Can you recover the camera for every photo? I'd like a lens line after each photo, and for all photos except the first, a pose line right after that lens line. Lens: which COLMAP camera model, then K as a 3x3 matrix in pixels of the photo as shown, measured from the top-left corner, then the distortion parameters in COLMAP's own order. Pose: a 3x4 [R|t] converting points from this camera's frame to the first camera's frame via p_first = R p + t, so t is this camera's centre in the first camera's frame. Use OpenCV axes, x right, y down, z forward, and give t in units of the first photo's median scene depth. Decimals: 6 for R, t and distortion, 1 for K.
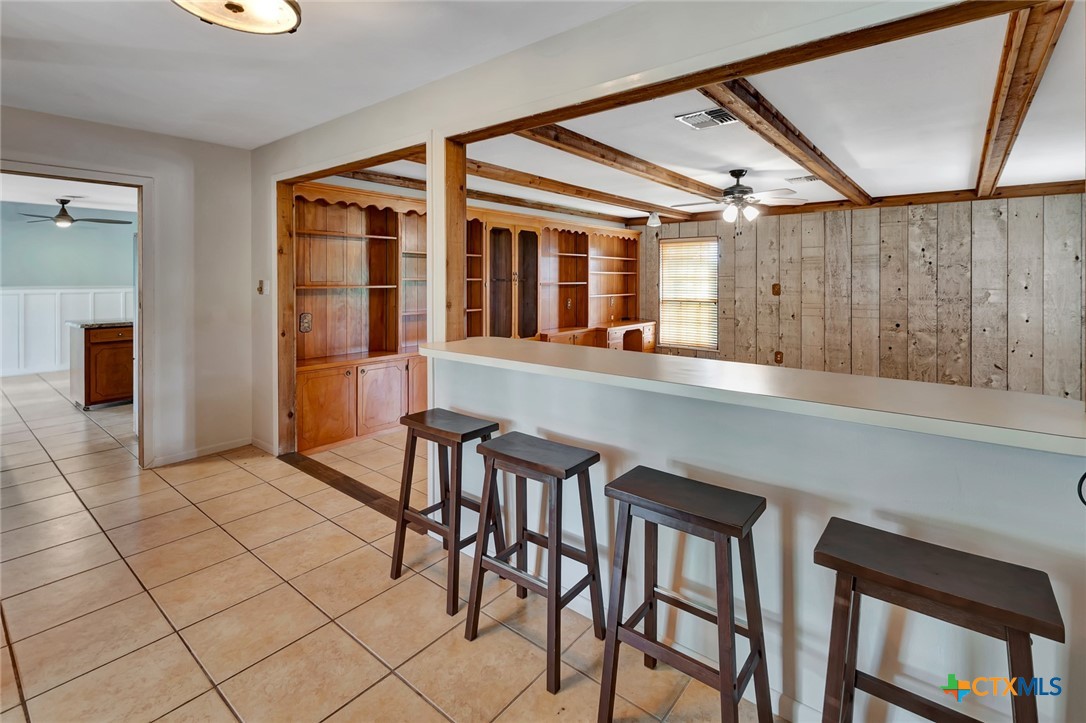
lens RADIAL K [[505.1, 0, 514.0], [0, 505.1, 279.1], [0, 0, 1]] dist [0.000666, 0.000366]
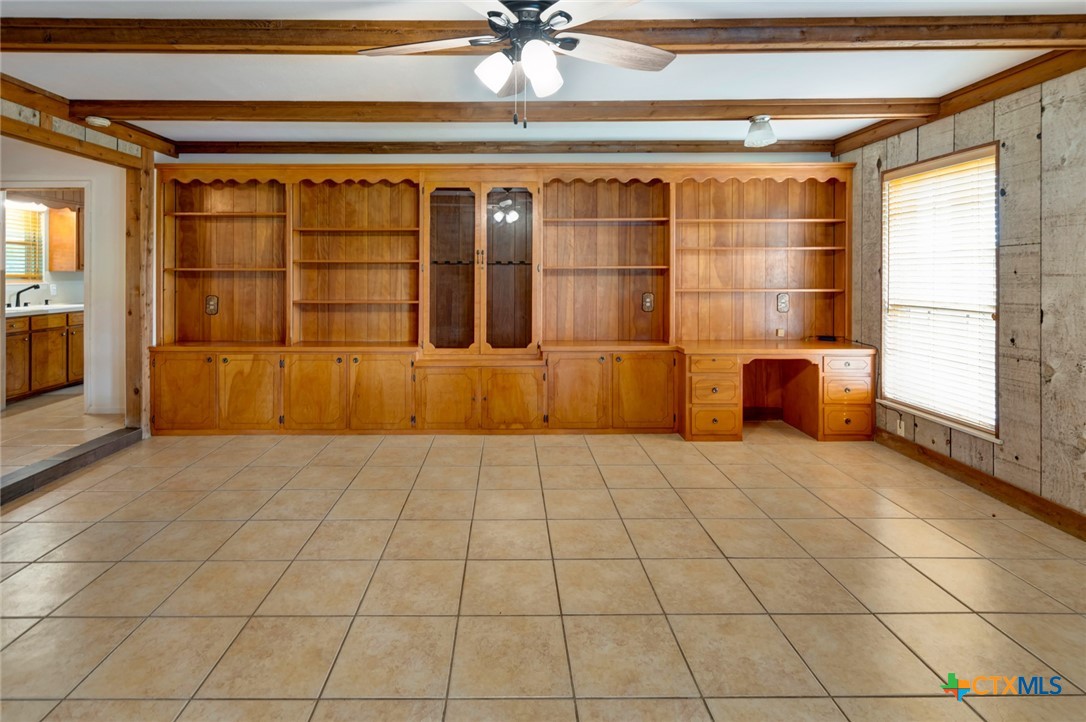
lens RADIAL K [[525.8, 0, 511.2], [0, 525.8, 275.6], [0, 0, 1]] dist [0.001133, -0.000246]
pose [[0.654761, 0.001969, -0.755833, 0.559611], [0.000689, 0.999995, 0.003202, 0.018205], [0.755836, -0.002617, 0.654756, 0.555060]]
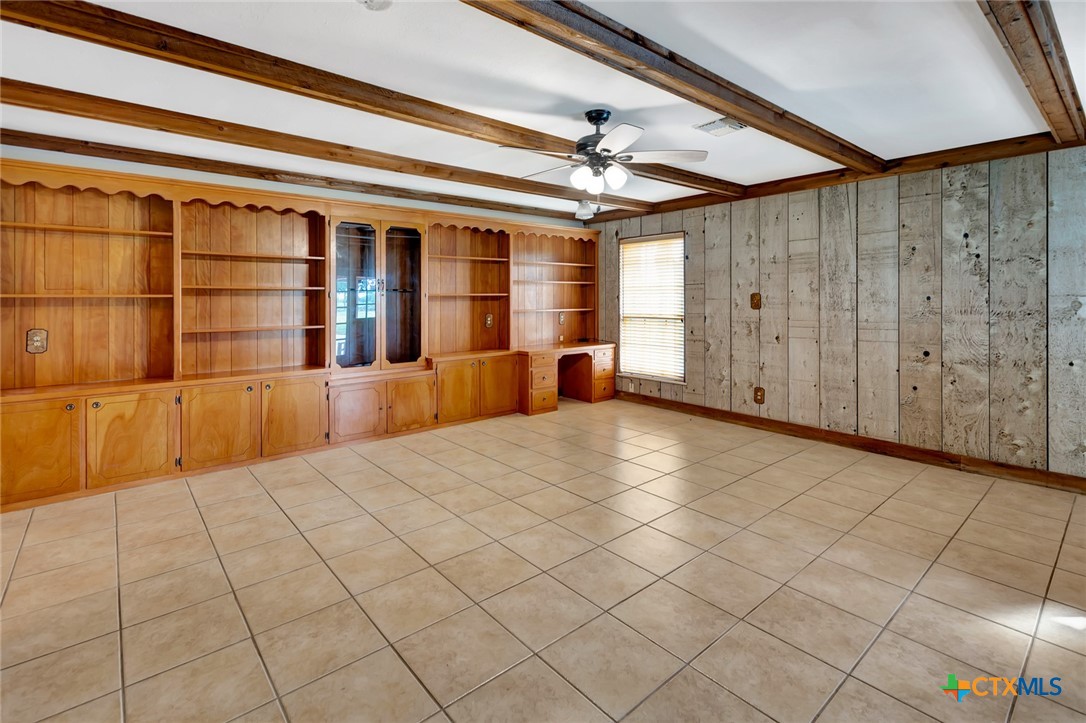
lens RADIAL K [[504.5, 0, 515.4], [0, 504.5, 300.5], [0, 0, 1]] dist [0.003452, -0.000254]
pose [[0.984973, -0.004988, -0.172639, 0.343428], [0.005401, 0.999984, 0.001925, 0.018460], [0.172626, -0.002828, 0.984983, 0.260802]]
